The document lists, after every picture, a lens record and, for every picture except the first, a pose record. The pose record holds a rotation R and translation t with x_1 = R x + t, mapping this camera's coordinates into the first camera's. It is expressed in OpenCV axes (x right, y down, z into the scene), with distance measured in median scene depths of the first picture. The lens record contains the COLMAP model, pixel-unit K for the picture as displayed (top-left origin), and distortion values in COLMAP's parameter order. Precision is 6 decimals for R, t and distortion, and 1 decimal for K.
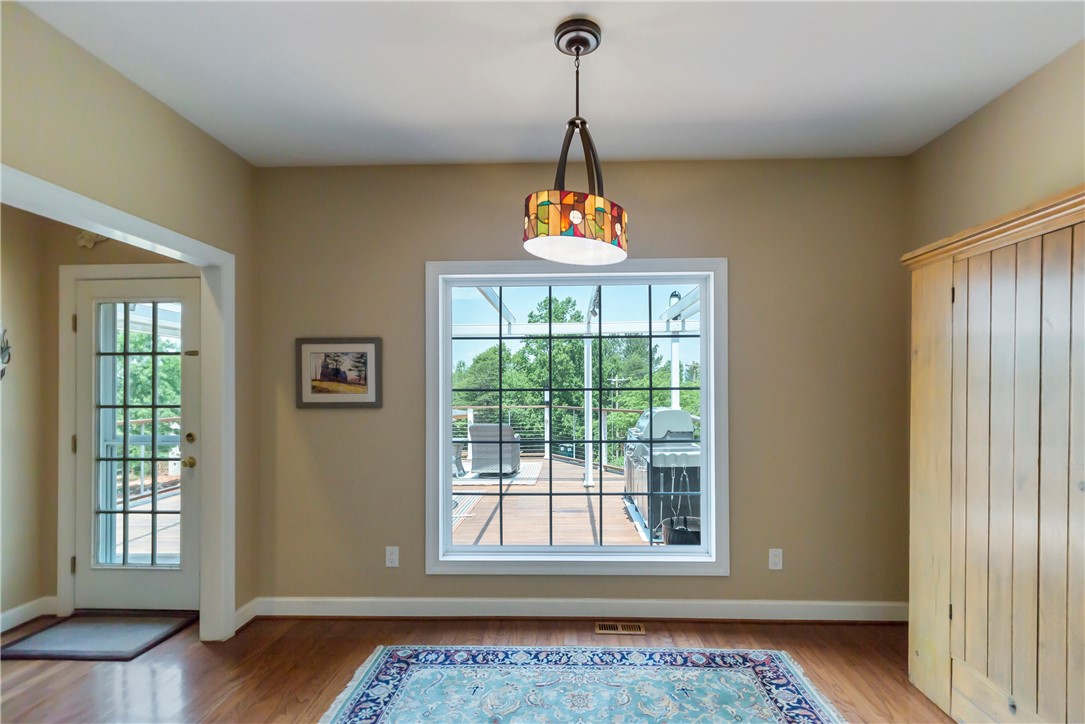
lens RADIAL K [[520.3, 0, 559.6], [0, 520.3, 382.0], [0, 0, 1]] dist [0.001503, 0.000237]
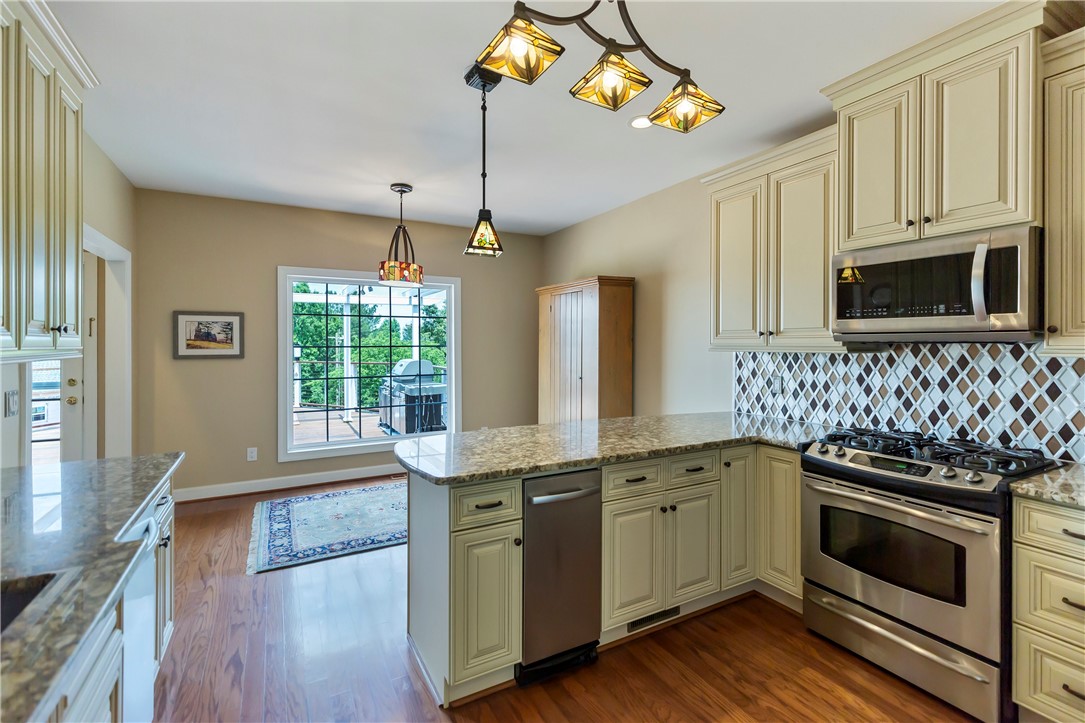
lens RADIAL K [[481.6, 0, 558.0], [0, 481.6, 342.8], [0, 0, 1]] dist [0.002154, 0.000121]
pose [[0.852024, 0.005549, 0.523473, -0.307539], [-0.008282, 0.999962, 0.002879, -0.008002], [-0.523437, -0.006789, 0.852037, -0.716516]]
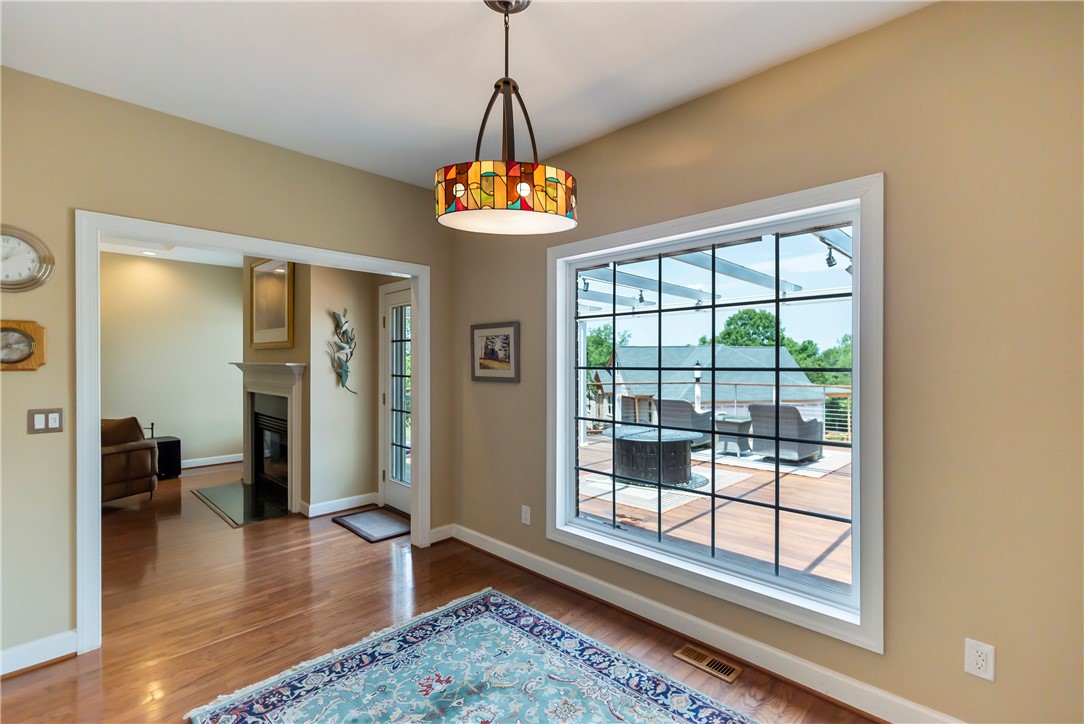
lens RADIAL K [[492.1, 0, 543.6], [0, 492.1, 355.7], [0, 0, 1]] dist [0.003011, -0.000629]
pose [[0.731712, -0.001689, -0.681611, 0.450700], [0.002684, 0.999996, 0.000403, -0.010200], [0.681608, -0.002124, 0.731714, 0.253655]]
